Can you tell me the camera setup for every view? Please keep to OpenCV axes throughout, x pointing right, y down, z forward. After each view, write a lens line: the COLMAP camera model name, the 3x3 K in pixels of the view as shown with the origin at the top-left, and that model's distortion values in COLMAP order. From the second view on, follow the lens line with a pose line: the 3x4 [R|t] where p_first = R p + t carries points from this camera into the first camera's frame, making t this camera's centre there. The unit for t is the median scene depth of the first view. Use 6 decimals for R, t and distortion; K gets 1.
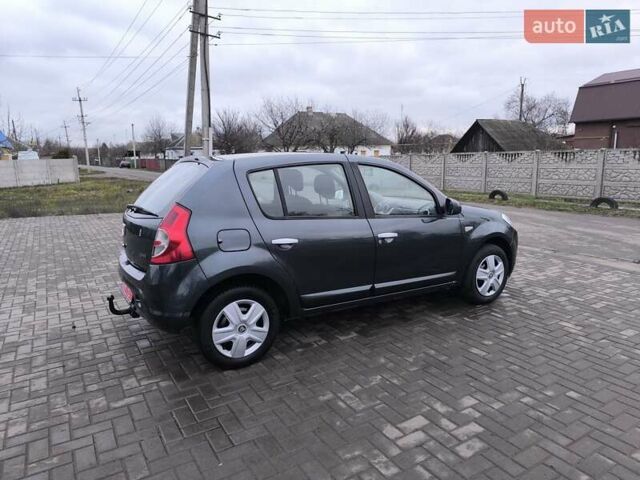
lens RADIAL K [[439.2, 0, 322.2], [0, 439.2, 241.3], [0, 0, 1]] dist [0.048703, -0.047734]
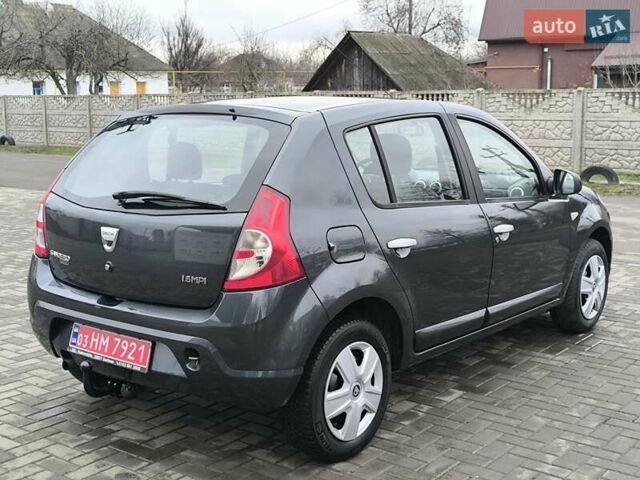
lens RADIAL K [[872.9, 0, 319.8], [0, 872.9, 243.0], [0, 0, 1]] dist [0.148913, -0.493709]
pose [[0.937150, -0.048804, 0.345498, -0.470675], [0.056282, 0.998347, -0.011639, 0.005773], [-0.344359, 0.030353, 0.938347, -0.086180]]
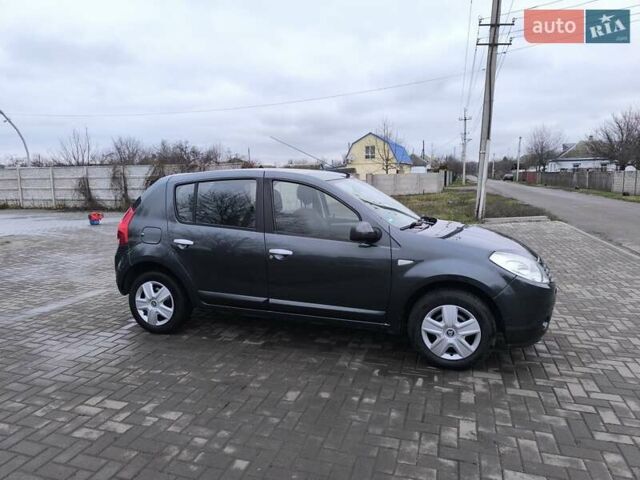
lens RADIAL K [[439.2, 0, 322.2], [0, 439.2, 241.3], [0, 0, 1]] dist [0.048703, -0.047734]
pose [[0.649186, 0.115003, -0.751885, 0.825782], [-0.136081, 0.990116, 0.033948, -0.072701], [0.748358, 0.080279, 0.658419, 0.366423]]
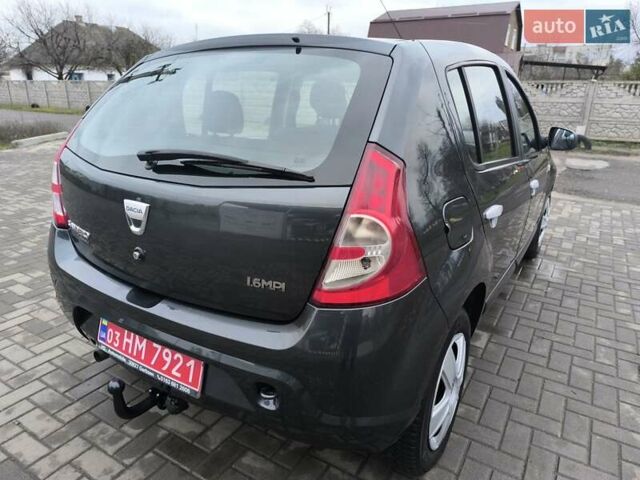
lens RADIAL K [[439.2, 0, 322.2], [0, 439.2, 241.3], [0, 0, 1]] dist [0.048703, -0.047734]
pose [[0.892840, -0.120594, 0.433928, -0.384787], [0.056519, 0.985869, 0.157695, -0.045888], [-0.446814, -0.116271, 0.887039, 0.468596]]
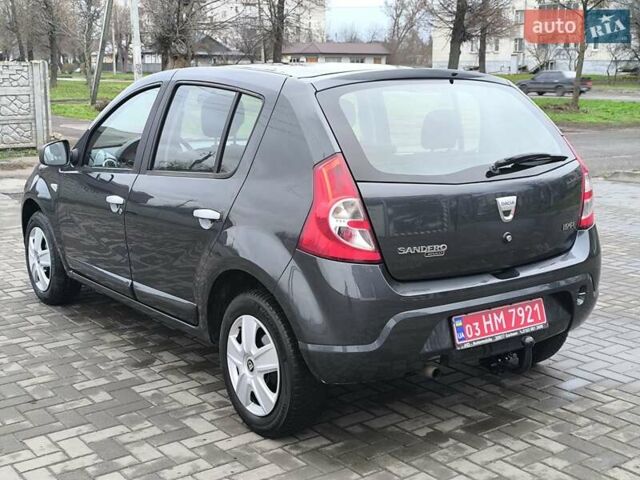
lens RADIAL K [[872.9, 0, 319.8], [0, 872.9, 243.0], [0, 0, 1]] dist [0.148913, -0.493709]
pose [[-0.080796, -0.180518, 0.980248, -1.180640], [0.192969, 0.962023, 0.193067, -0.185891], [-0.977873, 0.204756, -0.042893, 1.030127]]
